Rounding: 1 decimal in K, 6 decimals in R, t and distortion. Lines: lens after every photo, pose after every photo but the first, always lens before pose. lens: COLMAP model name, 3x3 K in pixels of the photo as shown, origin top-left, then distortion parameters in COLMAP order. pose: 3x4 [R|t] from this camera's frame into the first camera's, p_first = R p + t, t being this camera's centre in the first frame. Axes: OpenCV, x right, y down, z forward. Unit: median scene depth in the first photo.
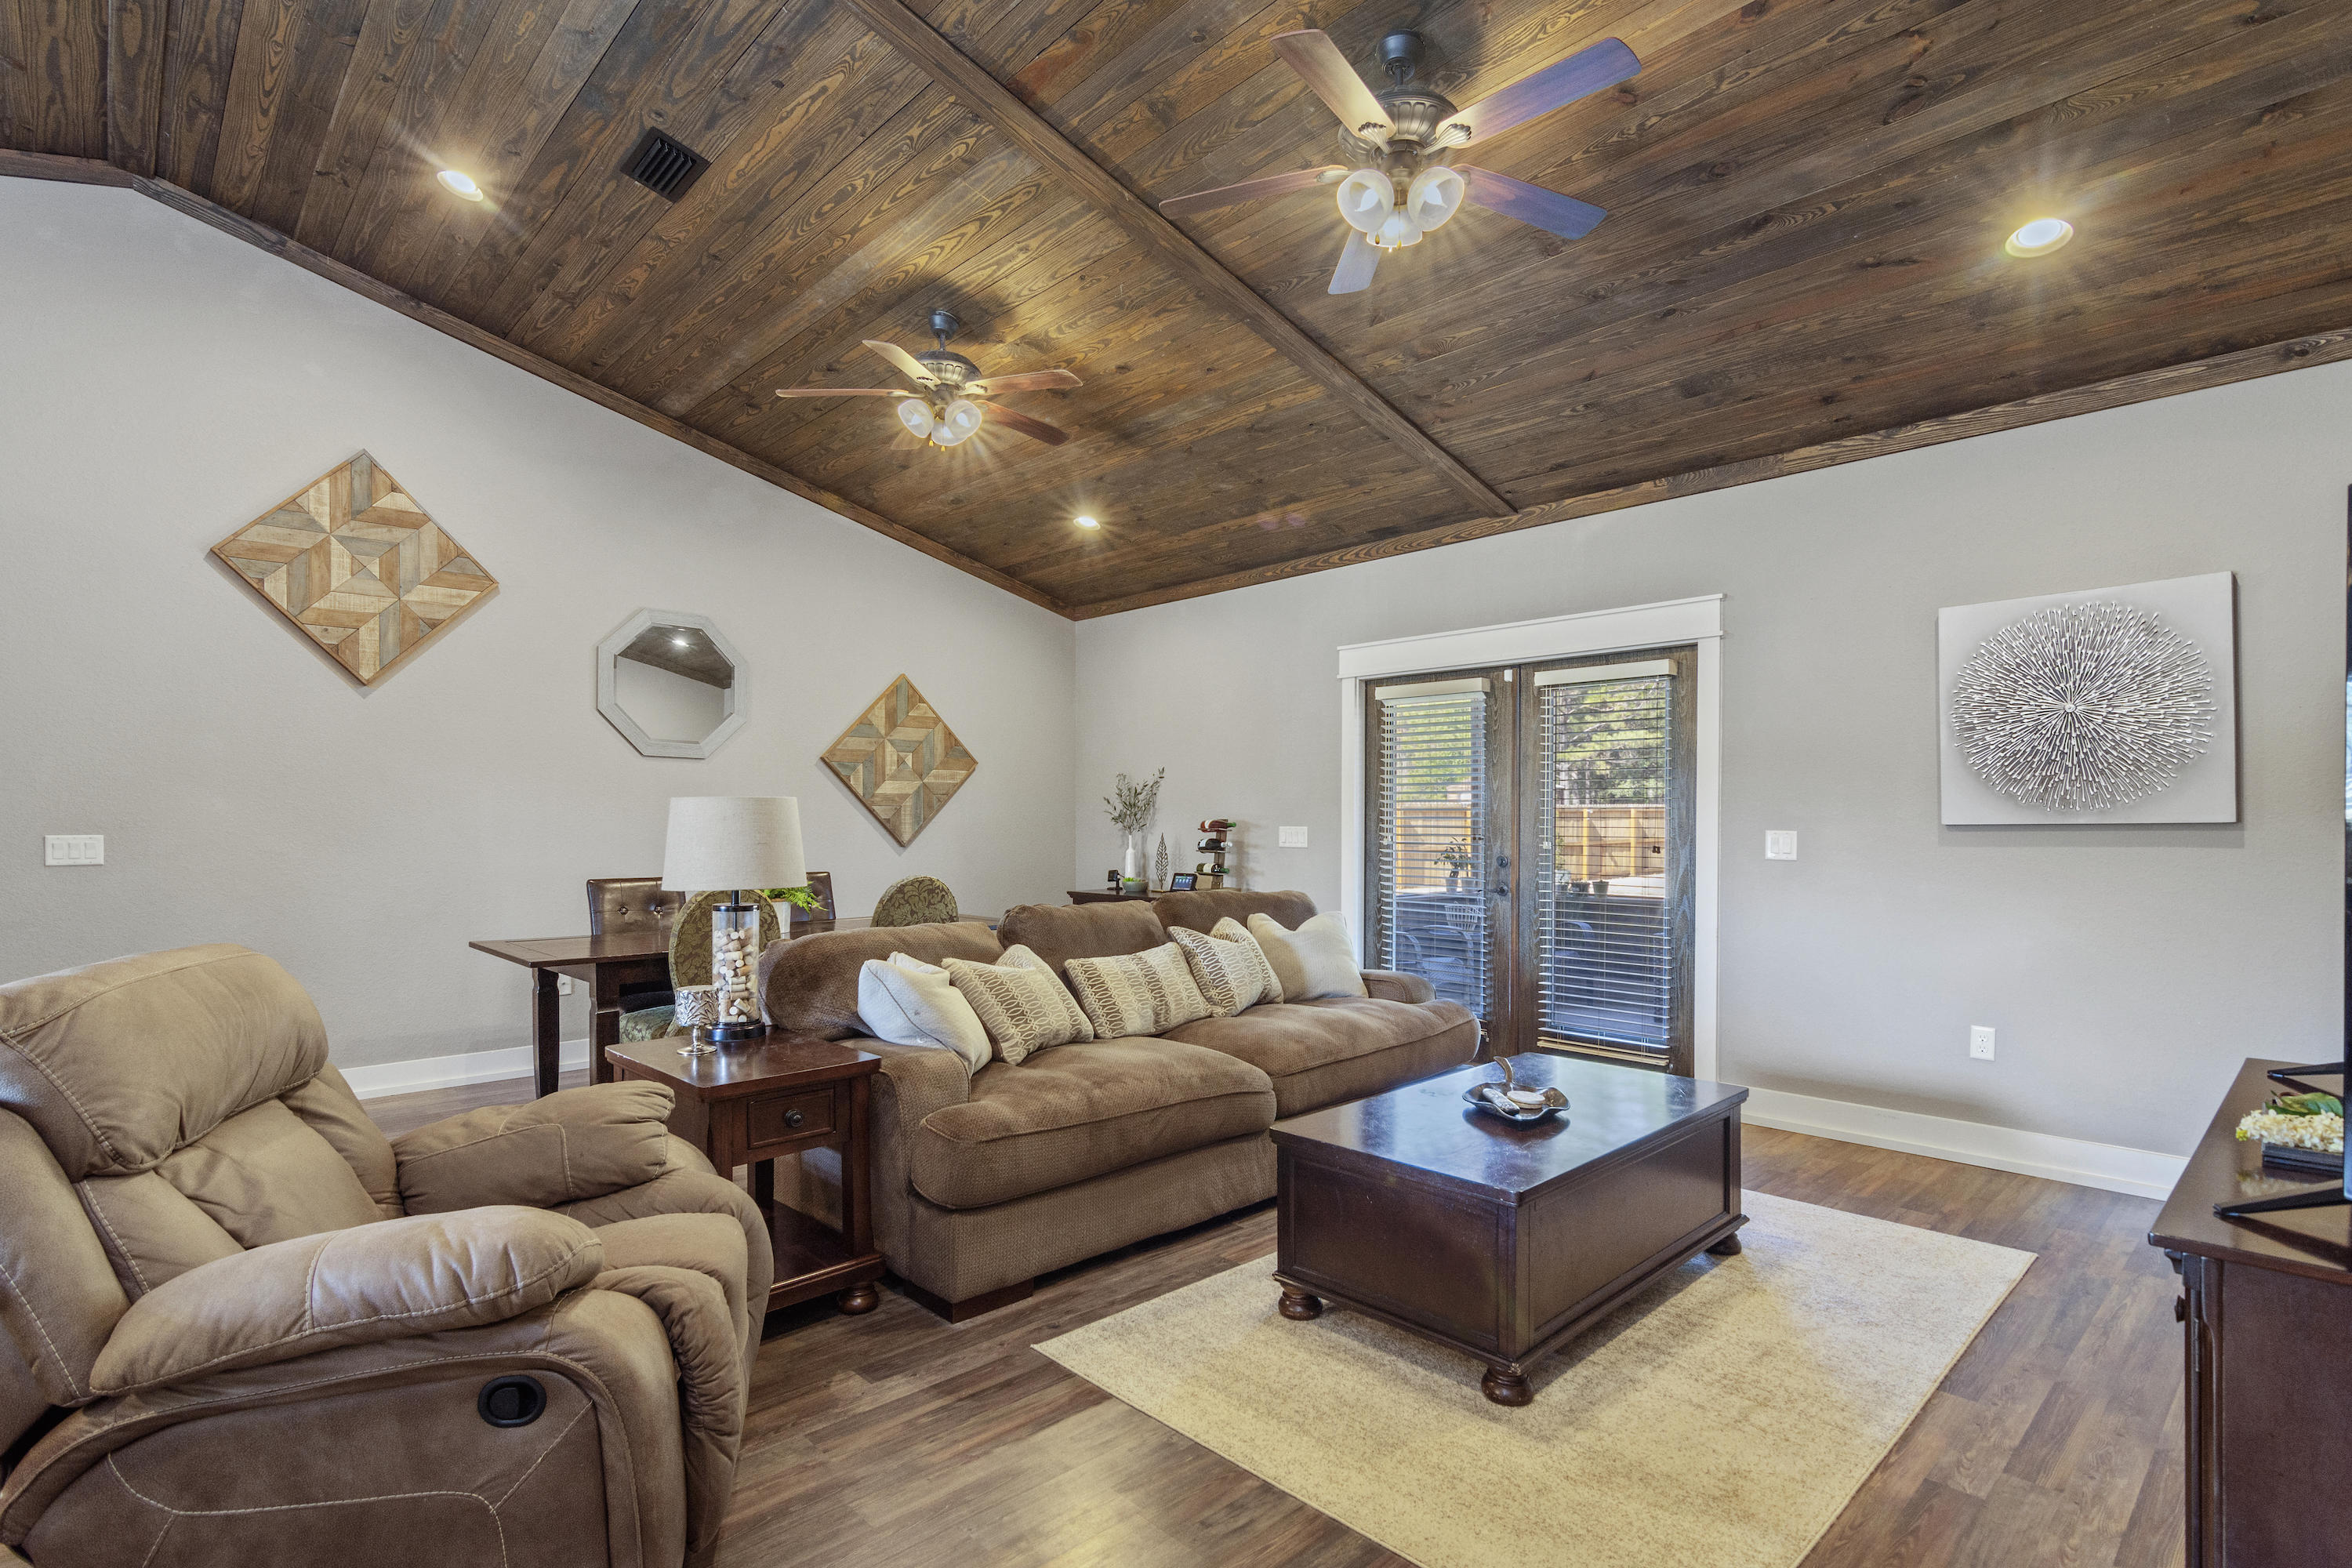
lens RADIAL K [[1138.4, 0, 1173.4], [0, 1138.4, 813.0], [0, 0, 1]] dist [-0.001340, -0.000528]
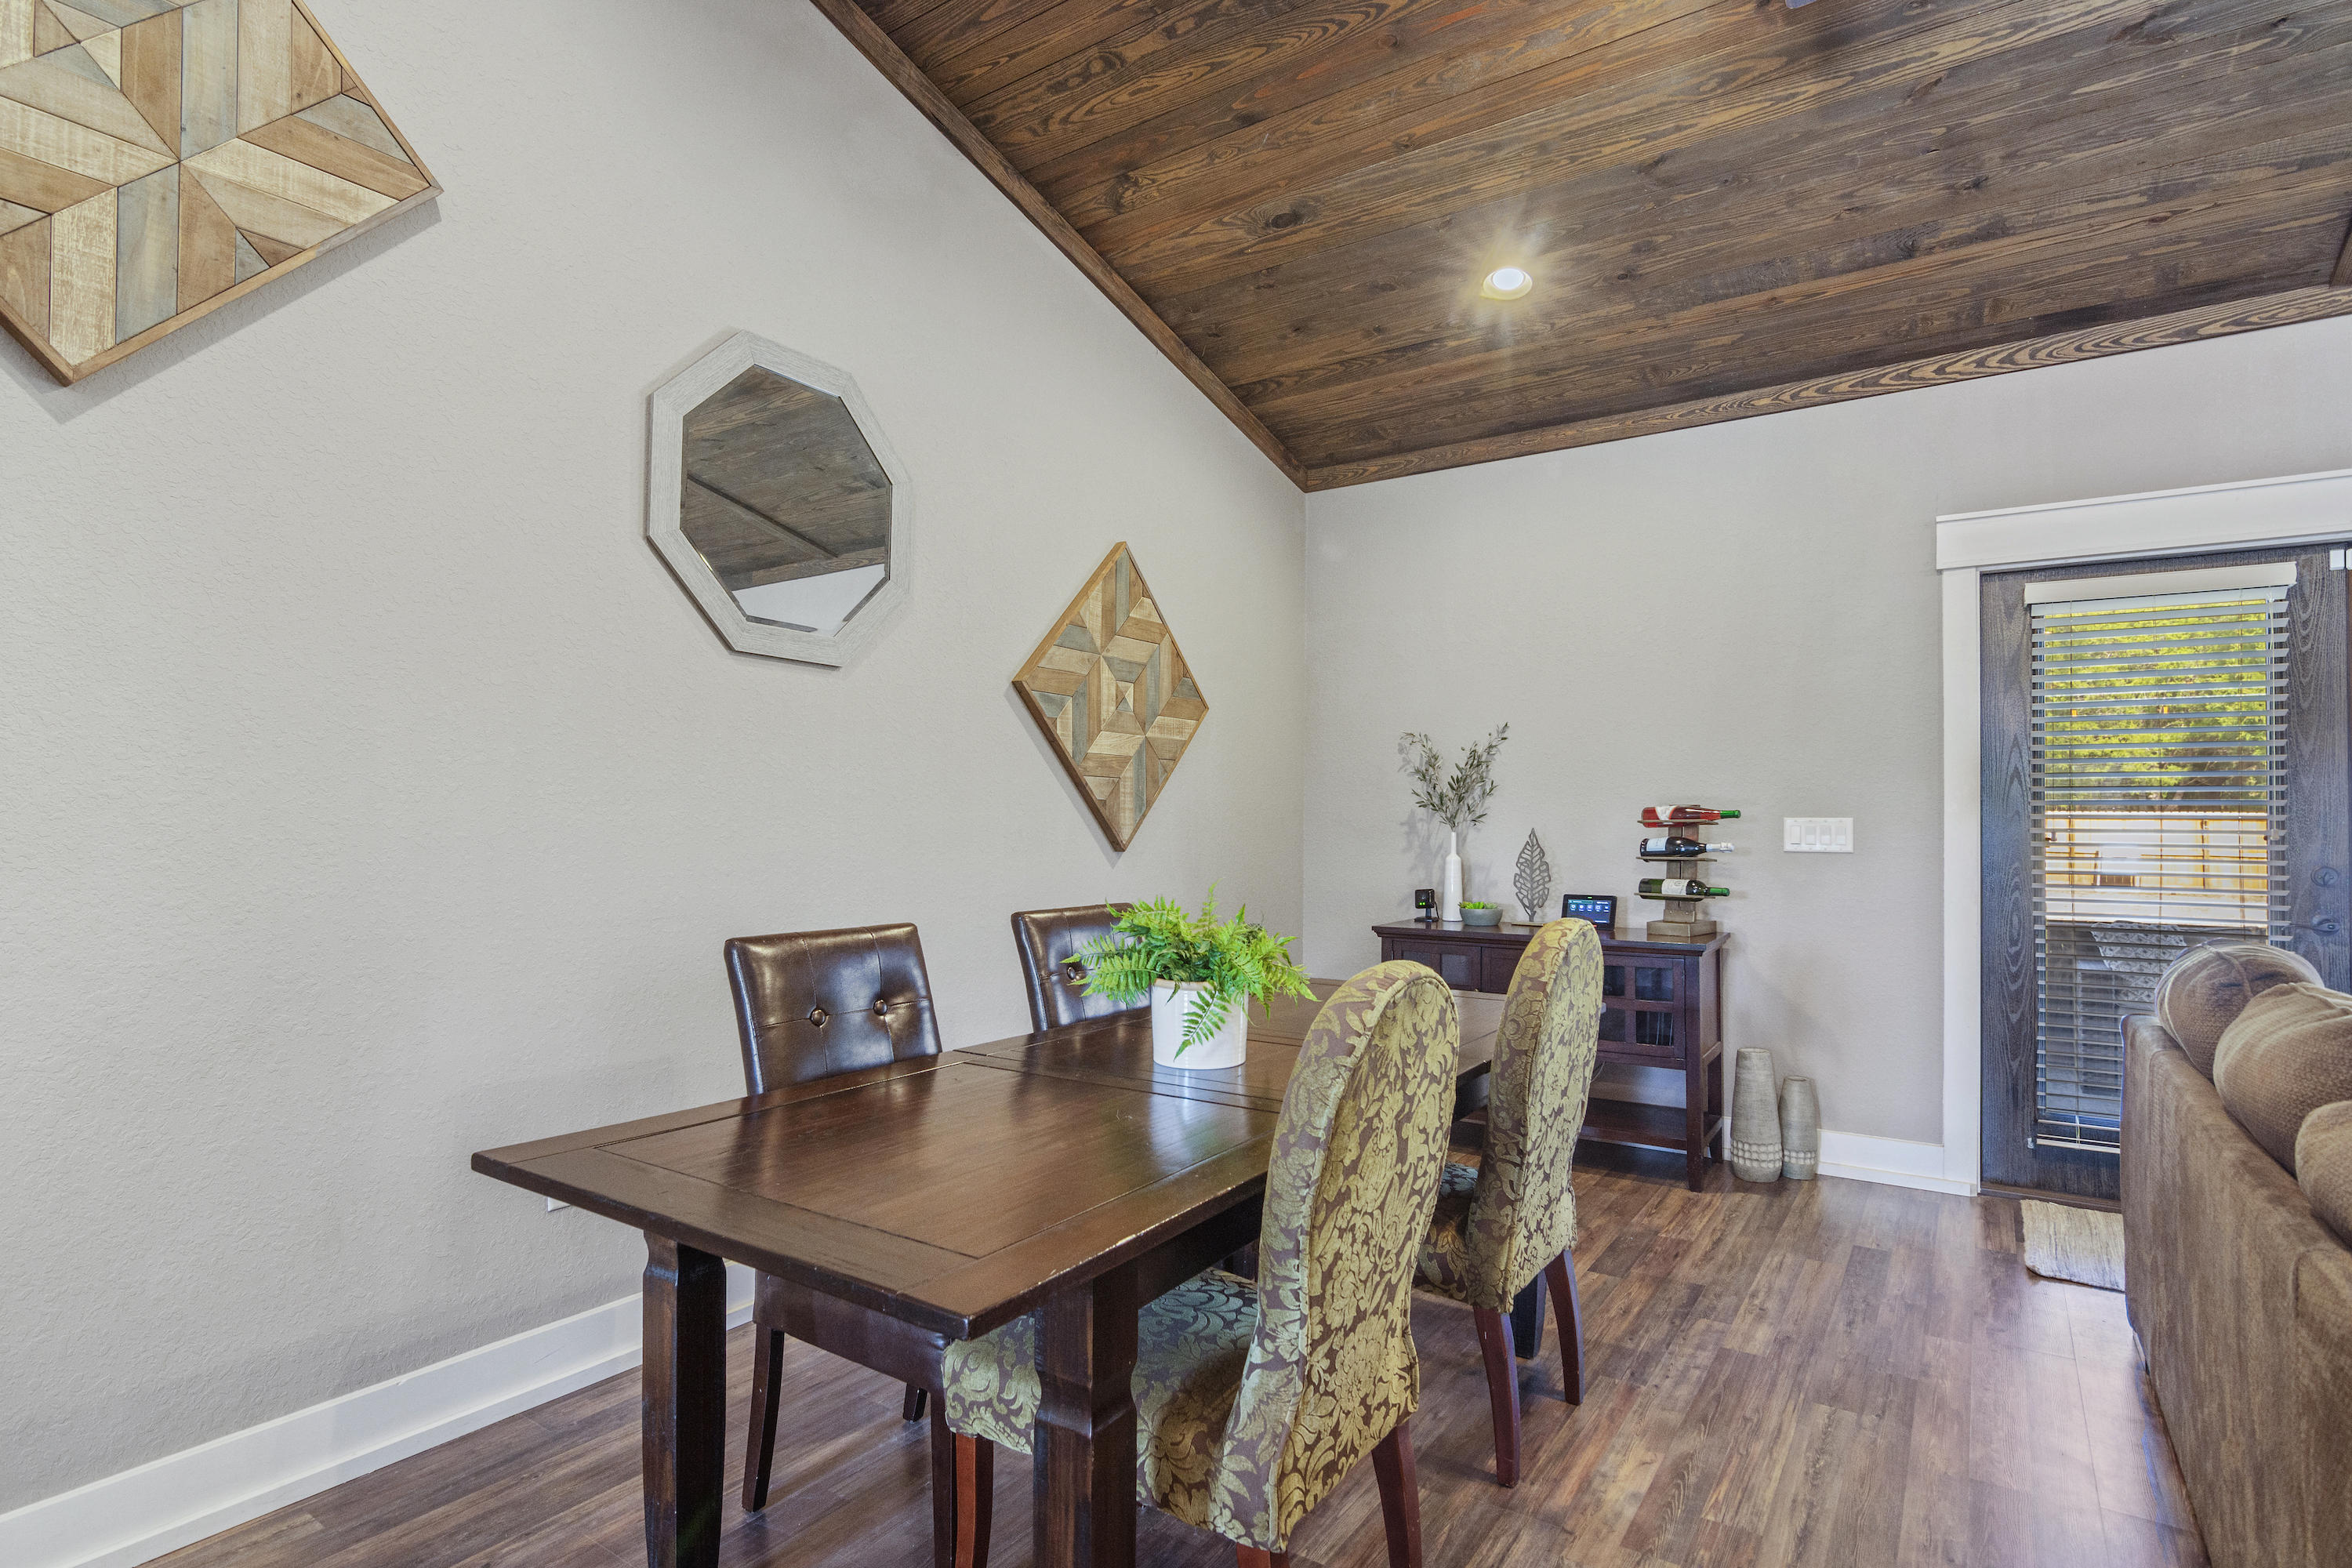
lens RADIAL K [[1186.1, 0, 1168.7], [0, 1186.1, 797.2], [0, 0, 1]] dist [-0.004286, 0.000403]
pose [[0.978221, 0.009597, 0.207343, -0.387225], [-0.006894, 0.999882, -0.013755, 0.012879], [-0.207451, 0.012026, 0.978172, 0.492754]]
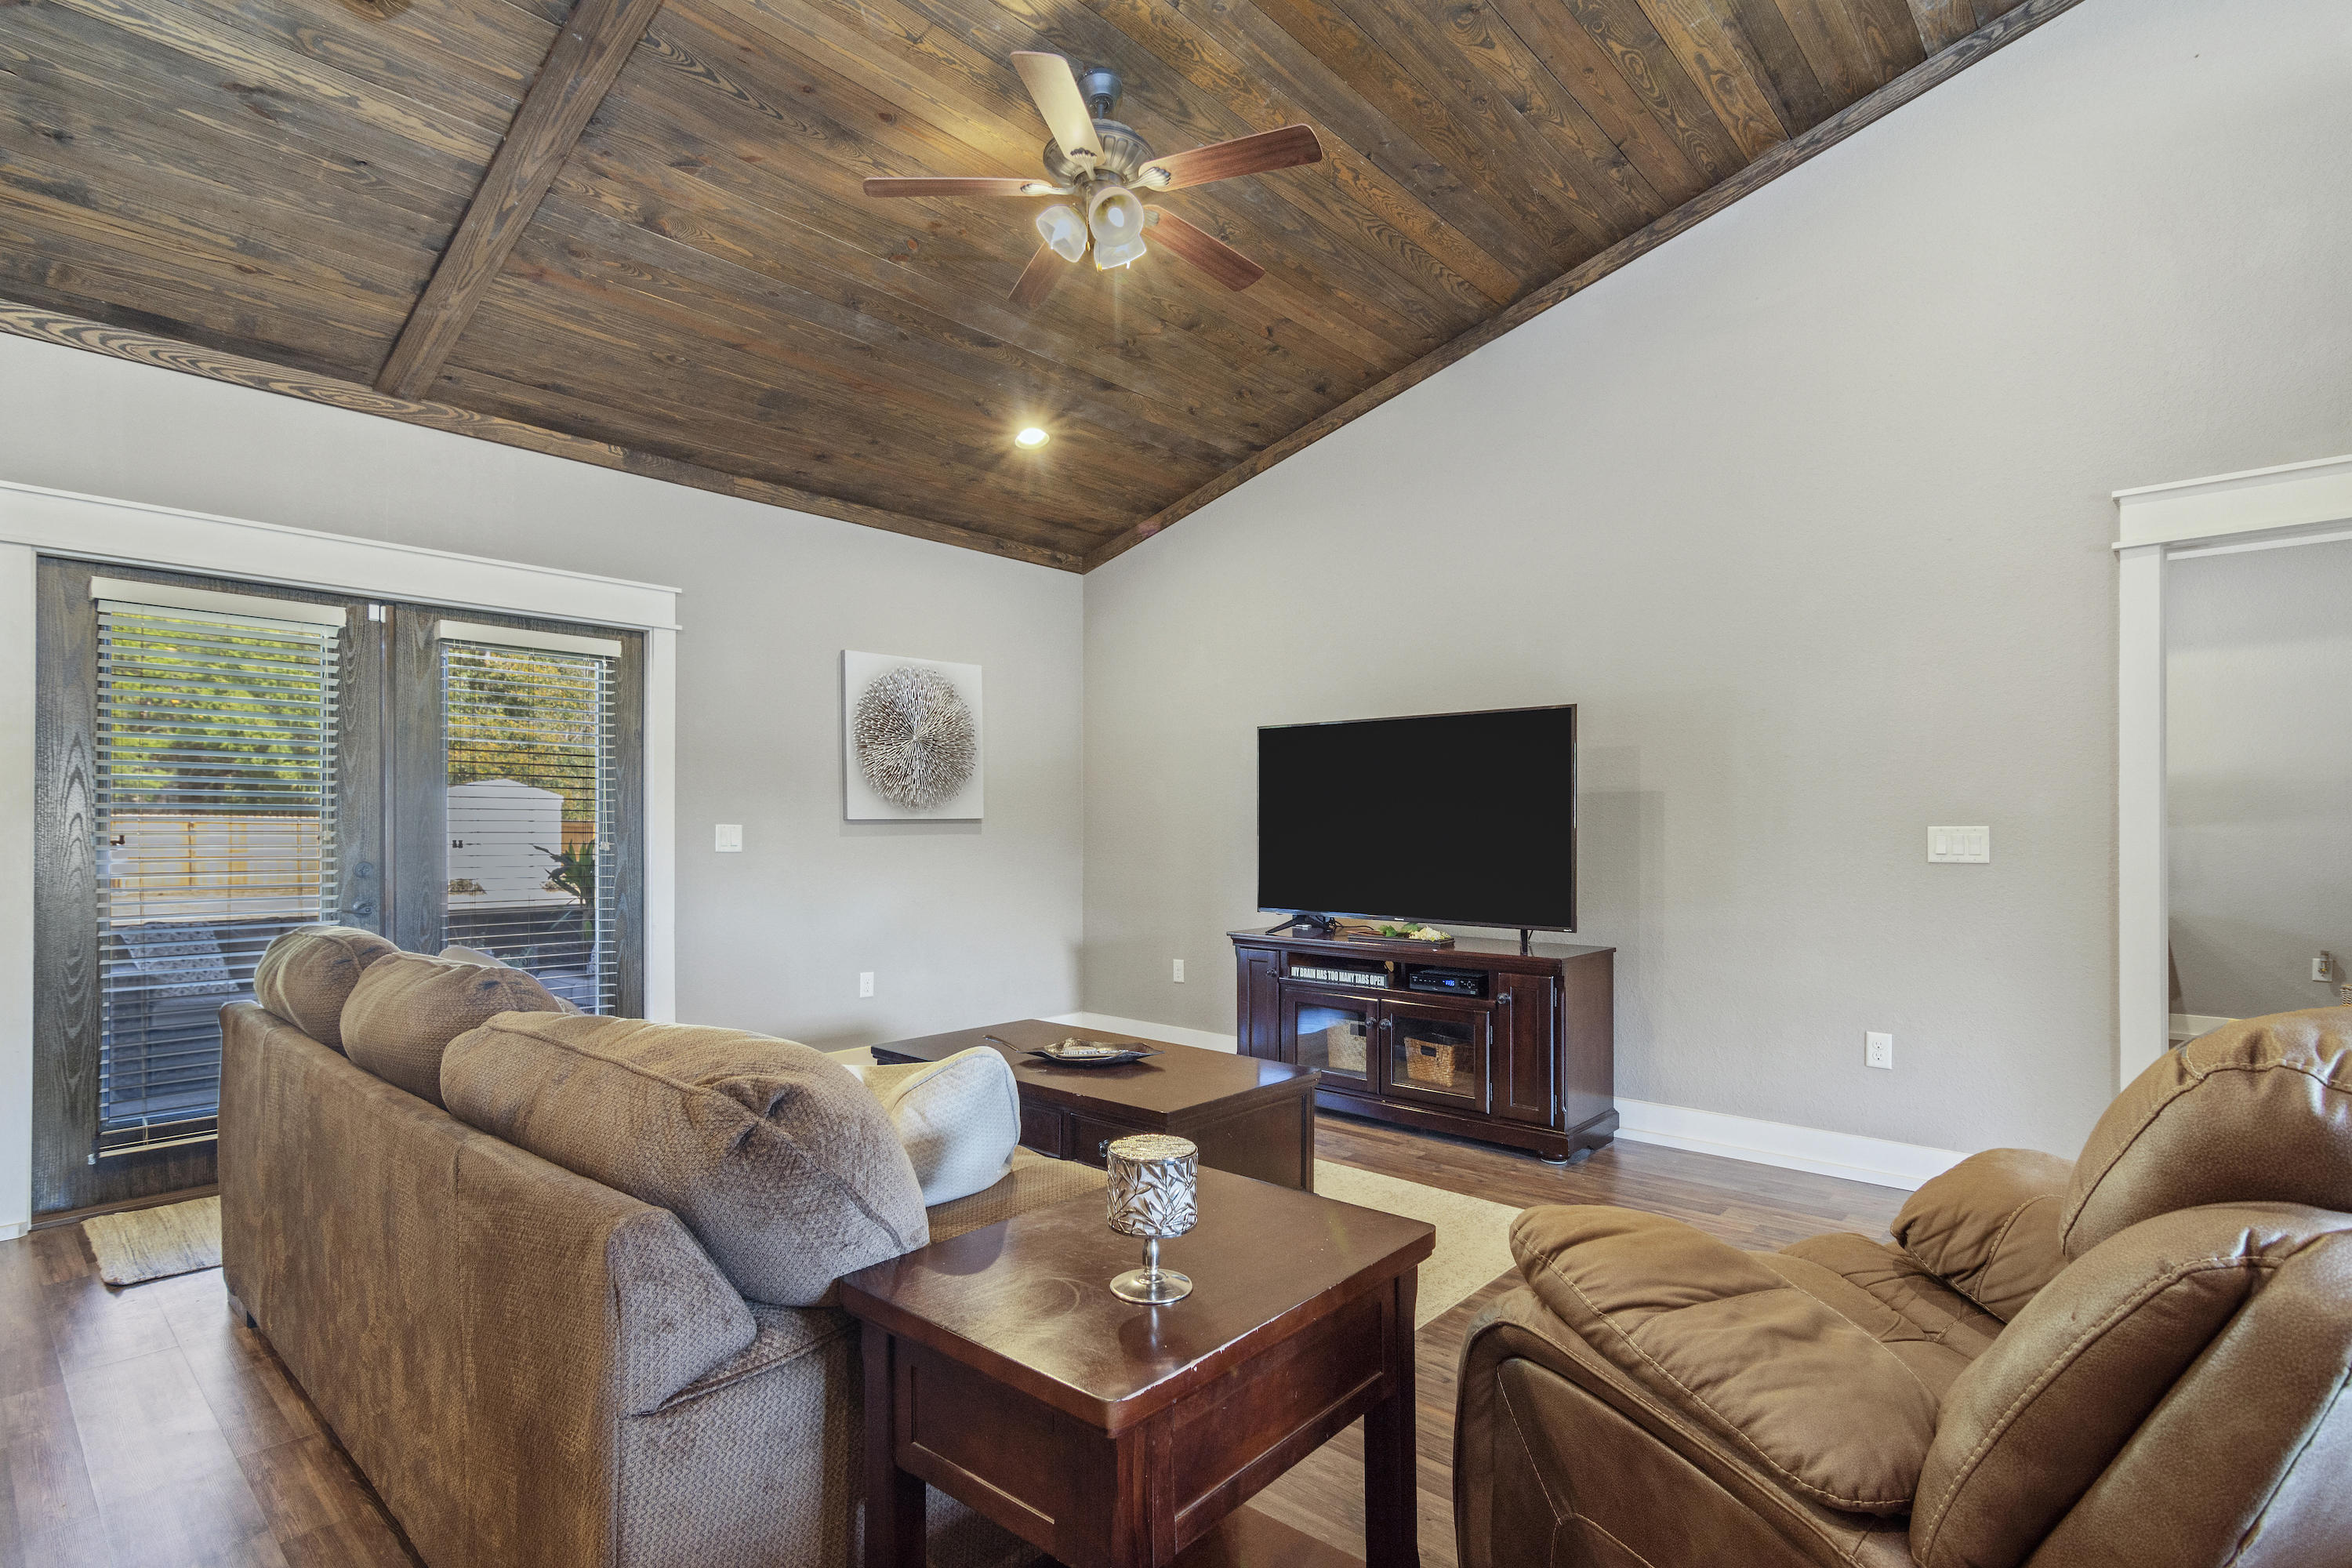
lens RADIAL K [[1131.3, 0, 1178.0], [0, 1131.3, 795.2], [0, 0, 1]] dist [0.000504, 0.000687]
pose [[-0.080256, 0.029125, 0.996349, -0.427354], [-0.005660, 0.999544, -0.029674, 0.012874], [-0.996758, -0.008020, -0.080055, 0.506865]]
